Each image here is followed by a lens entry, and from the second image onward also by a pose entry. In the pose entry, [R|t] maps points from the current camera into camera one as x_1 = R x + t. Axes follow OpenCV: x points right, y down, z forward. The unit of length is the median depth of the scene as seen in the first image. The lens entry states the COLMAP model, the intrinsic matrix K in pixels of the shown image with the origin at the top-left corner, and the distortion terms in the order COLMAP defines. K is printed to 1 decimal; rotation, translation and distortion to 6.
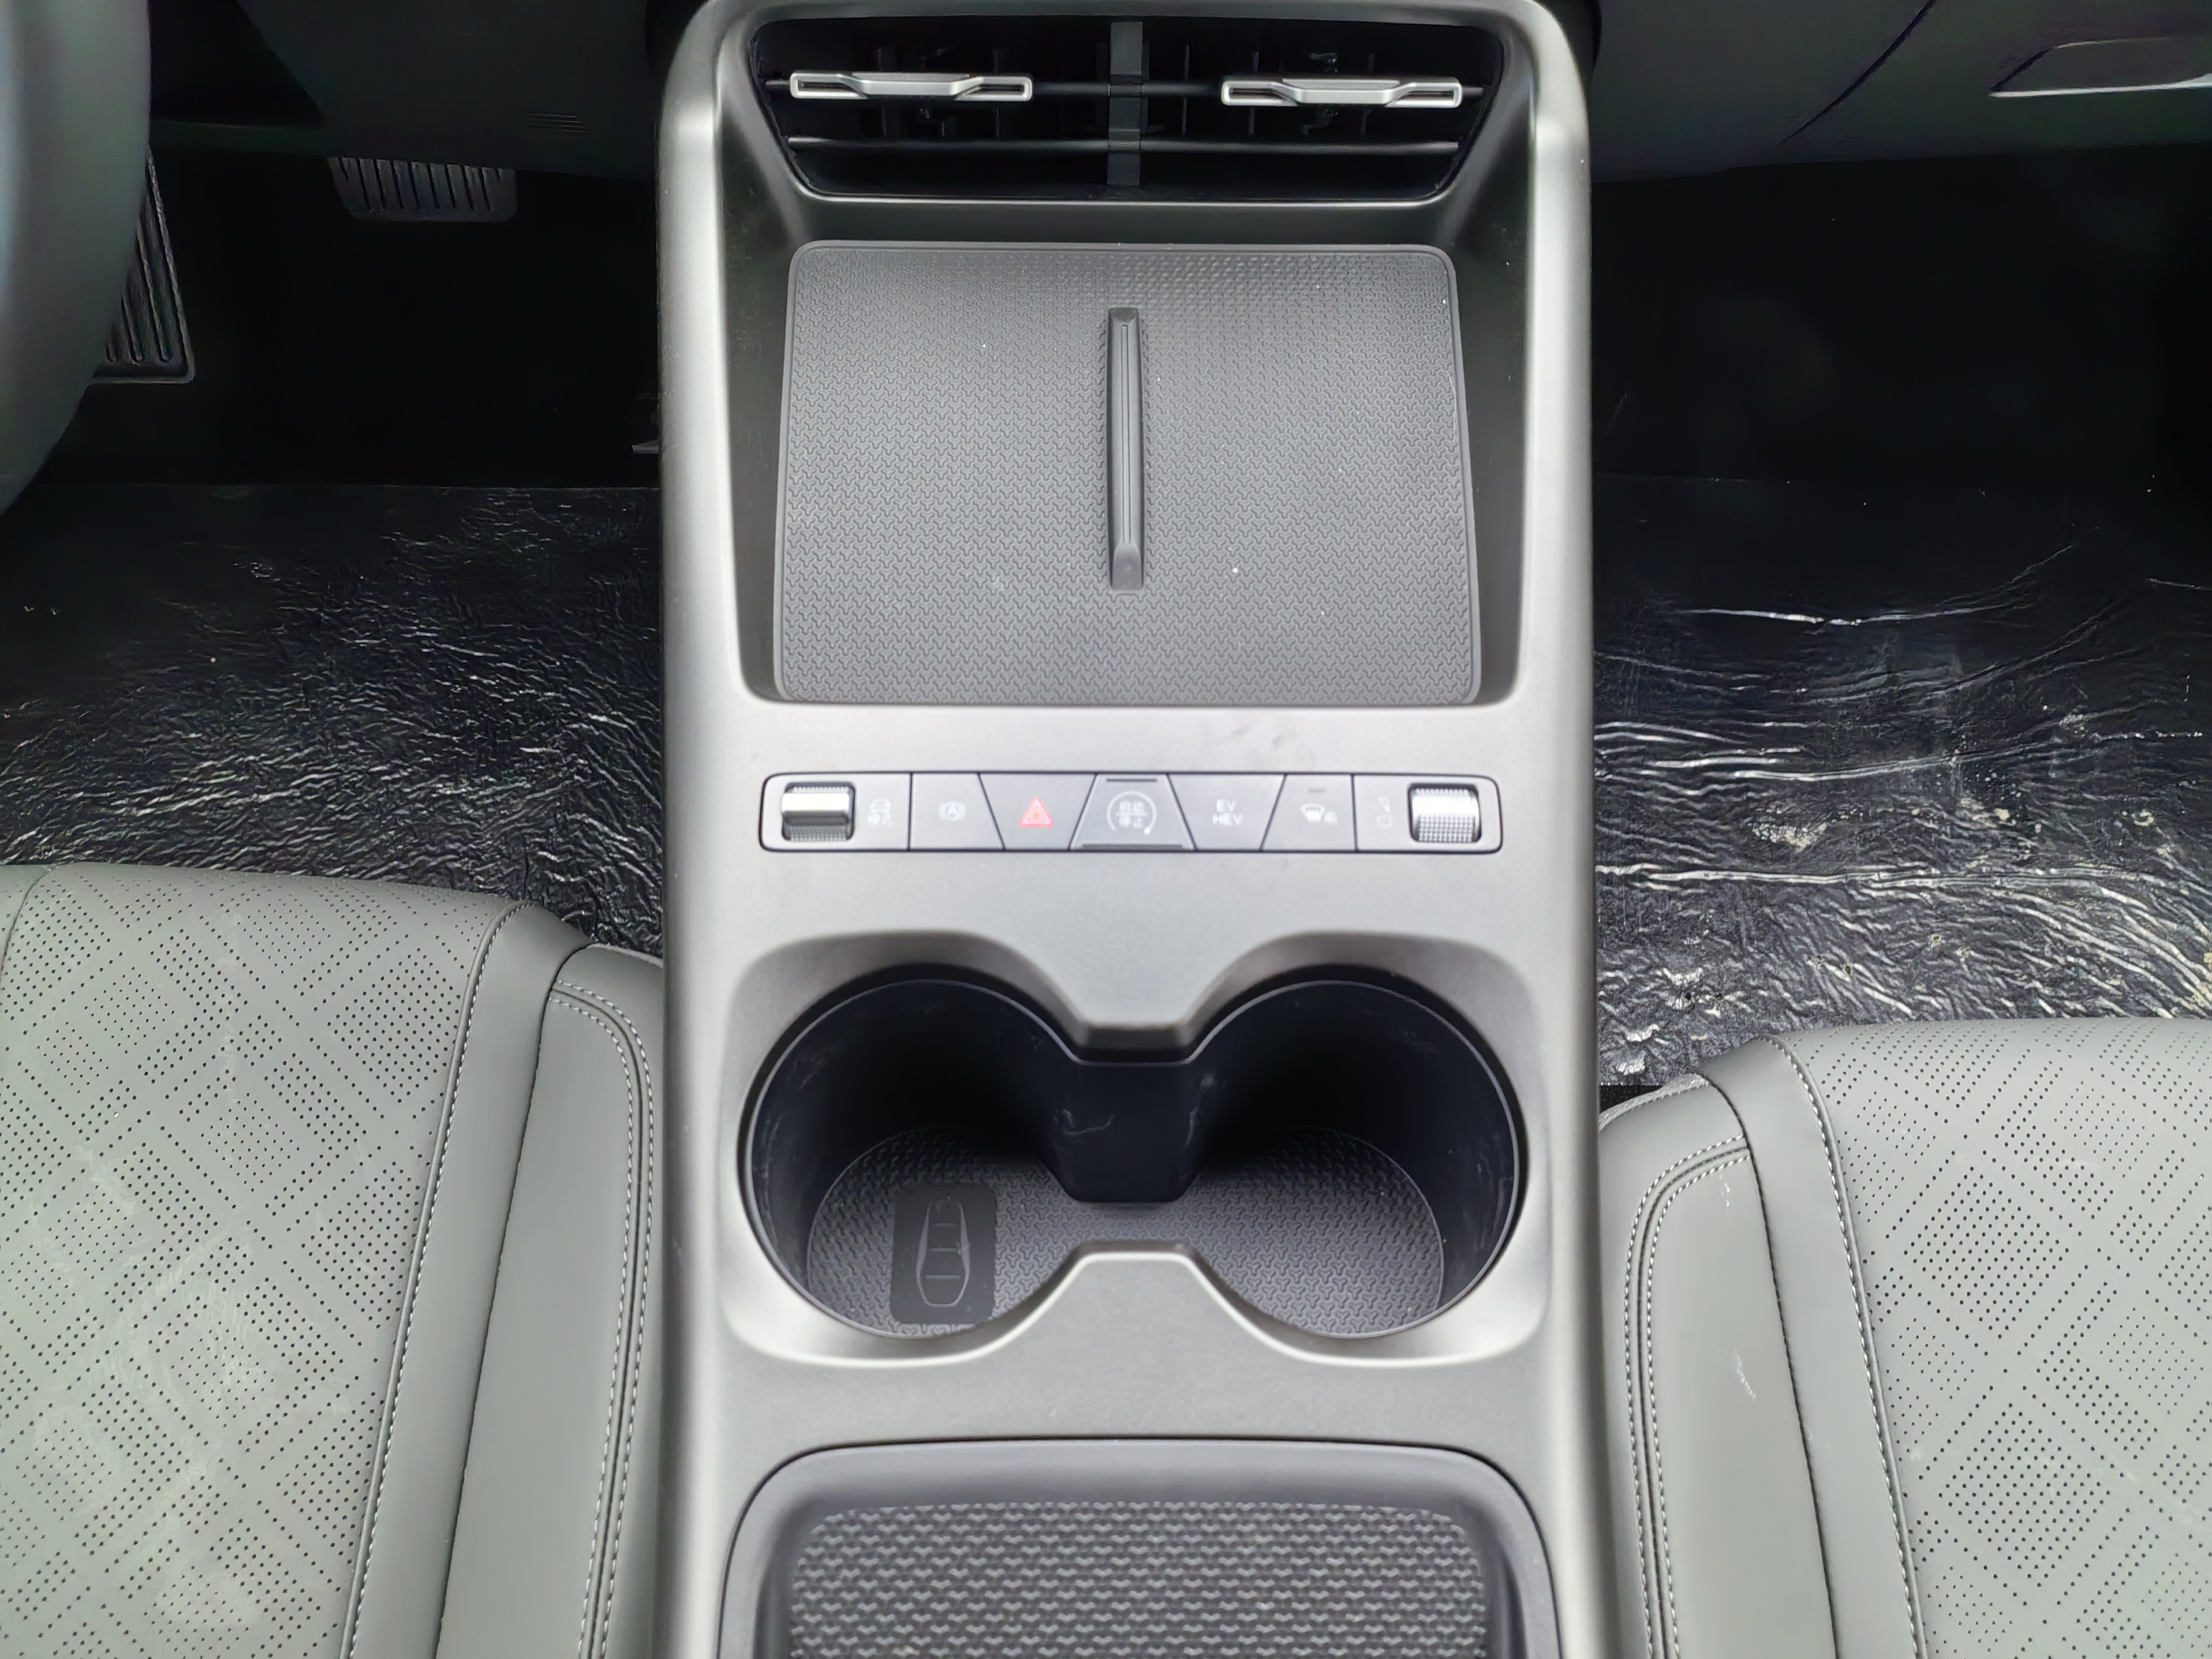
lens RADIAL K [[1744.2, 0, 1111.0], [0, 1744.2, 829.6], [0, 0, 1]] dist [0.047805, -0.042597]
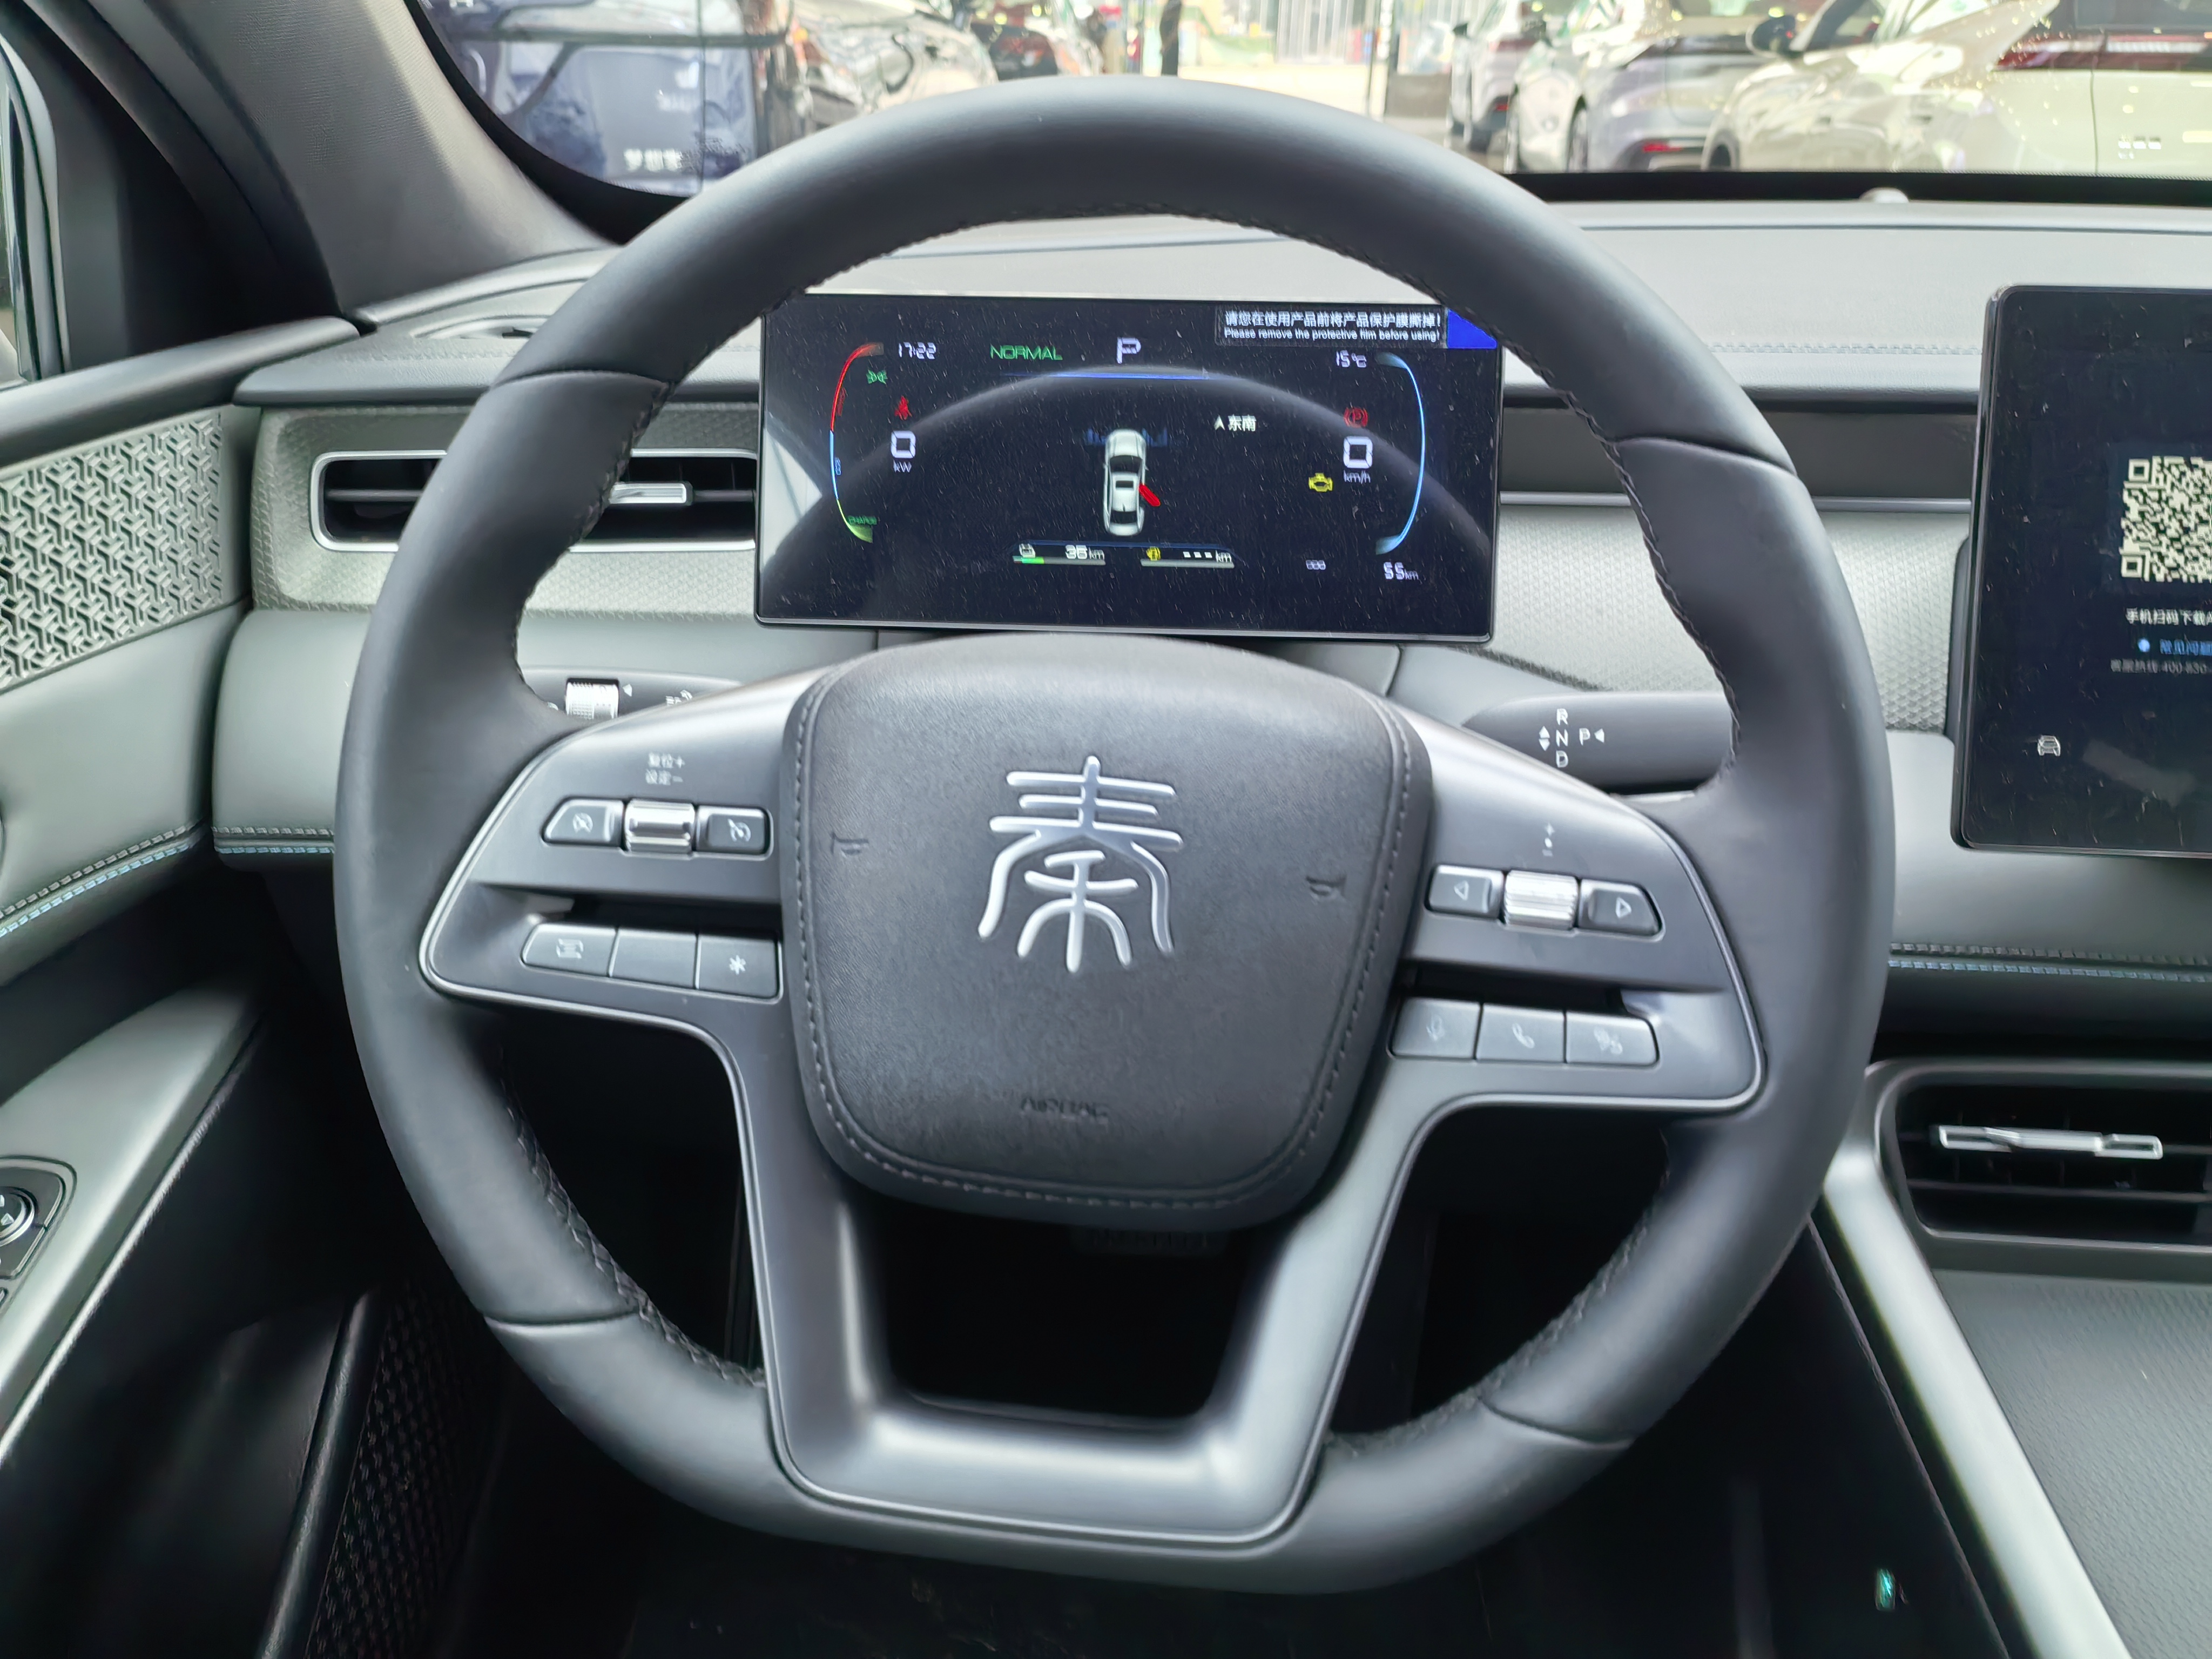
lens RADIAL K [[1744.2, 0, 1111.0], [0, 1744.2, 829.6], [0, 0, 1]] dist [0.047805, -0.042597]
pose [[0.998025, 0.024753, -0.057735, -0.622434], [-0.052892, 0.826970, -0.559752, 0.078167], [0.033890, 0.561701, 0.826646, -0.077422]]
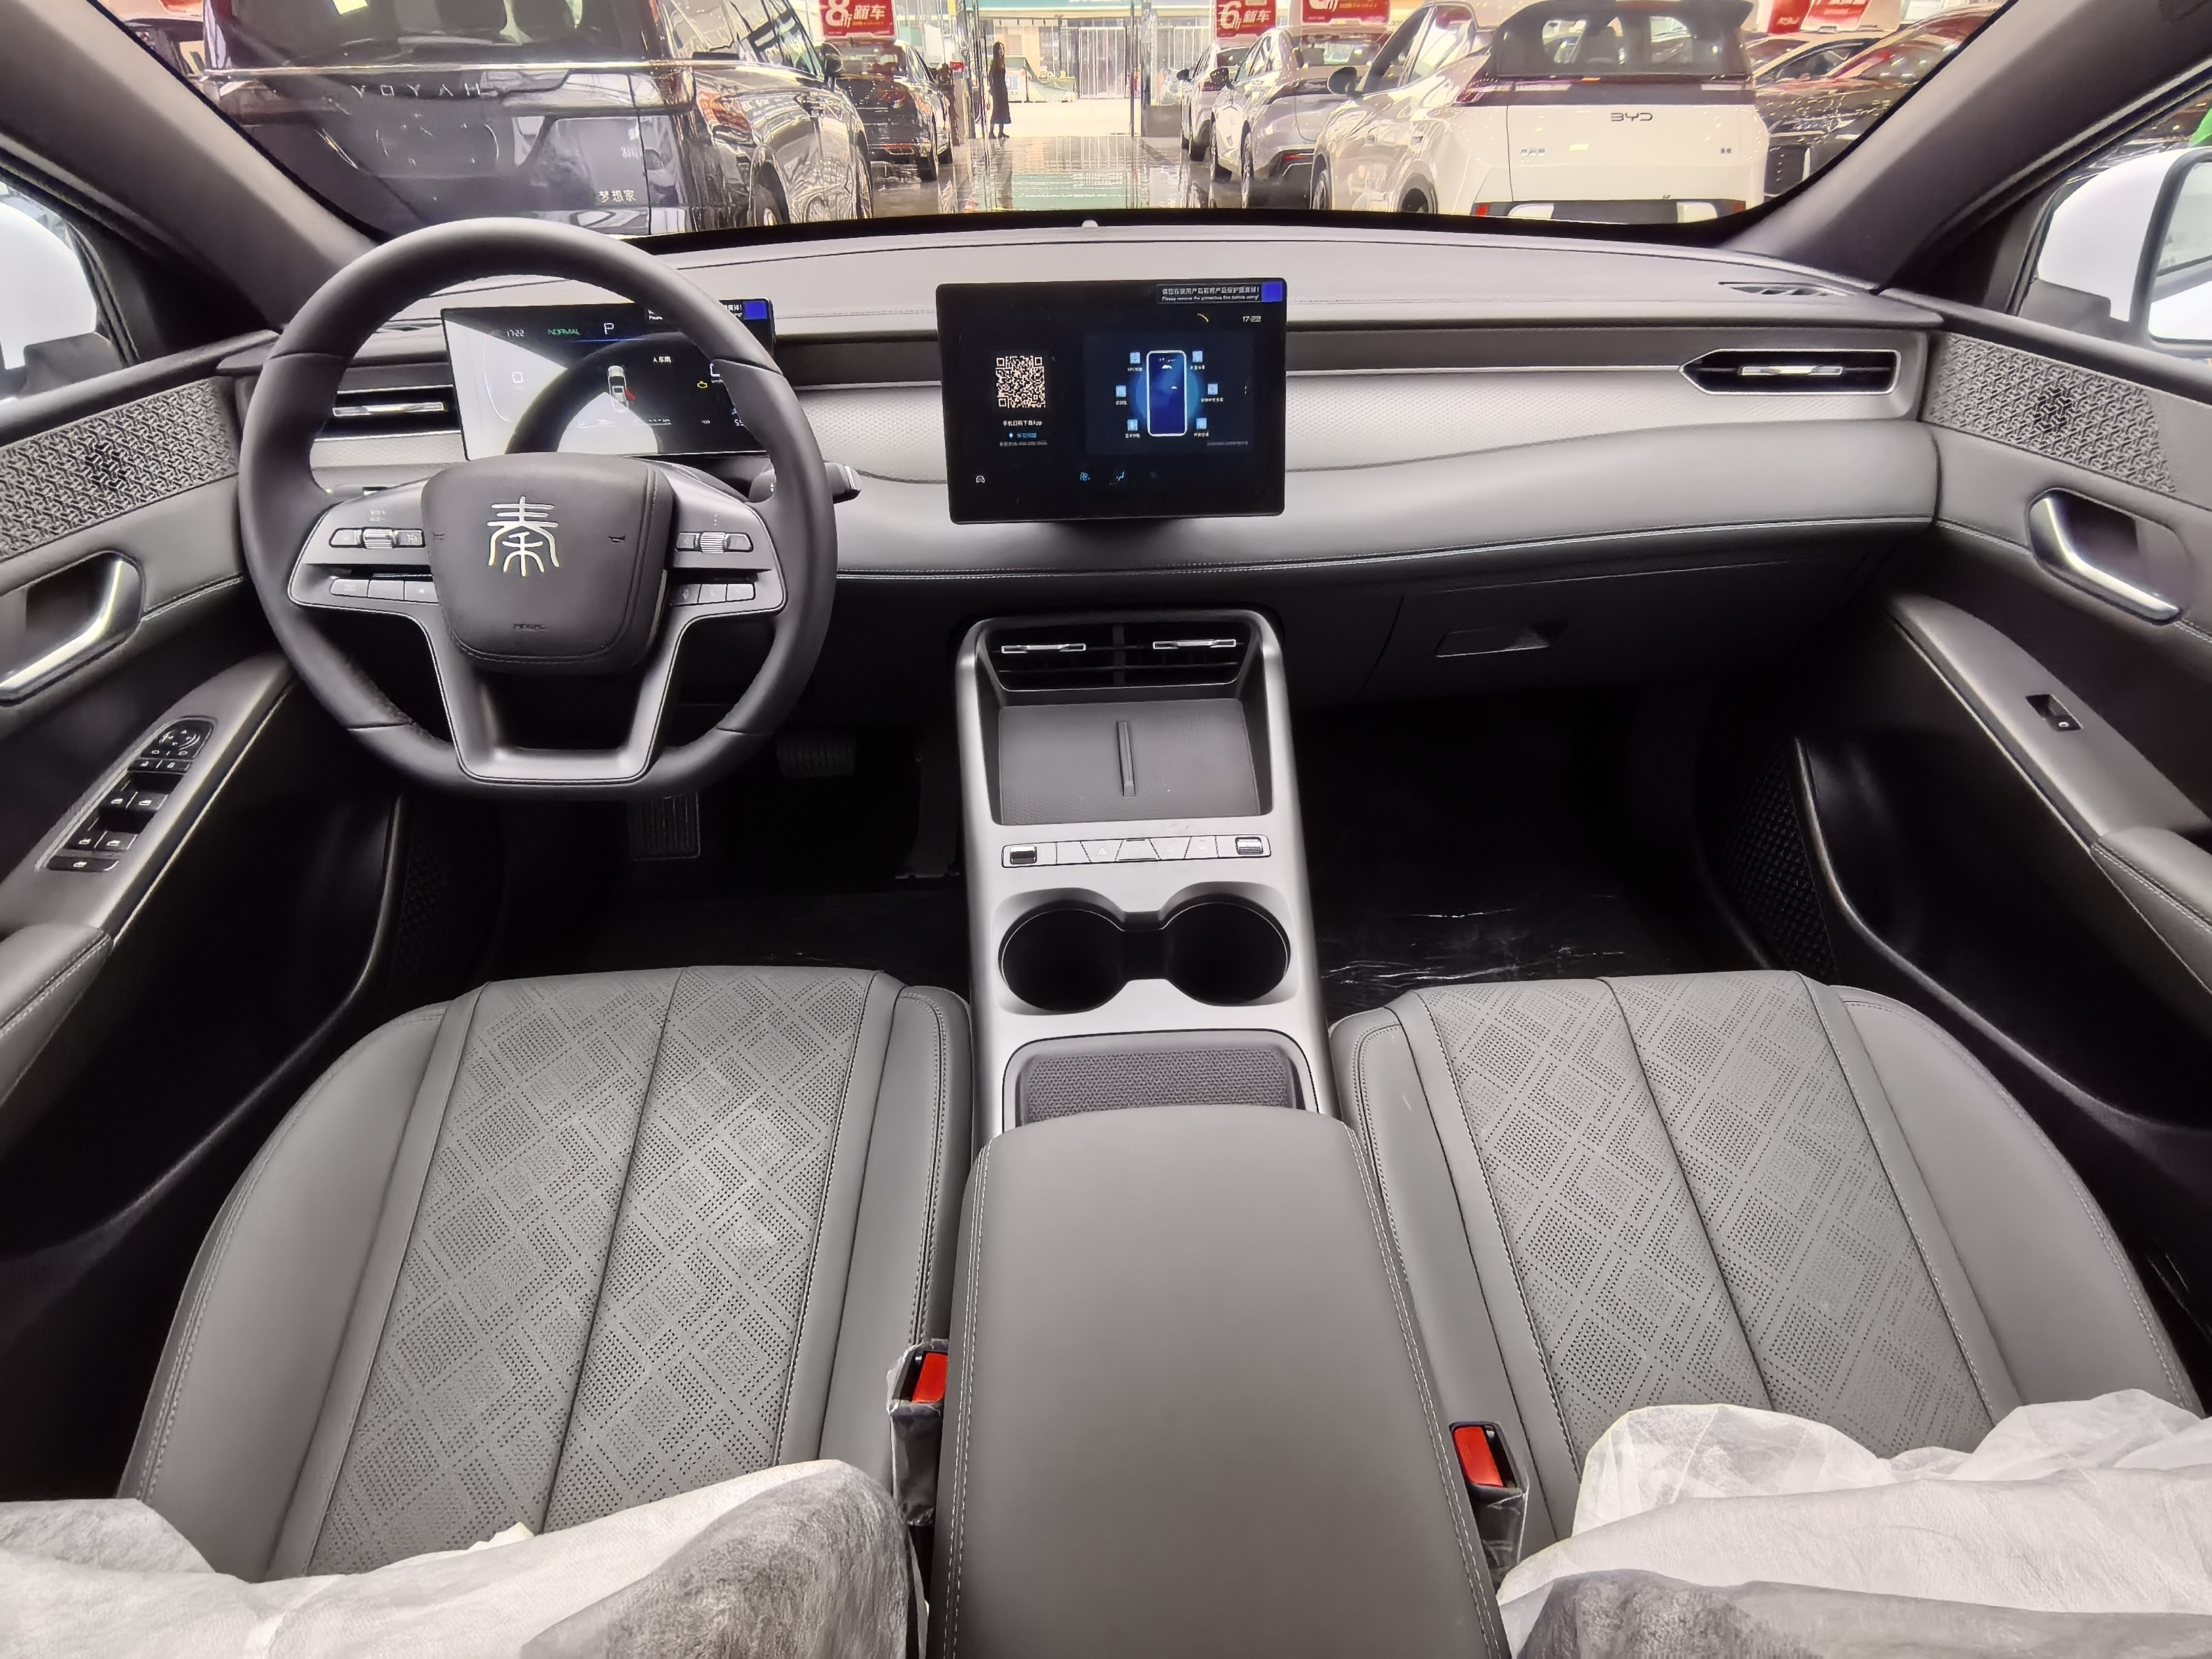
lens RADIAL K [[1051.6, 0, 1131.0], [0, 1051.6, 838.5], [0, 0, 1]] dist [-0.025365, 0.014456]
pose [[0.998258, -0.050926, 0.029806, -0.036649], [0.058415, 0.924306, -0.377156, 0.488619], [-0.008343, 0.378240, 0.925670, -0.442050]]
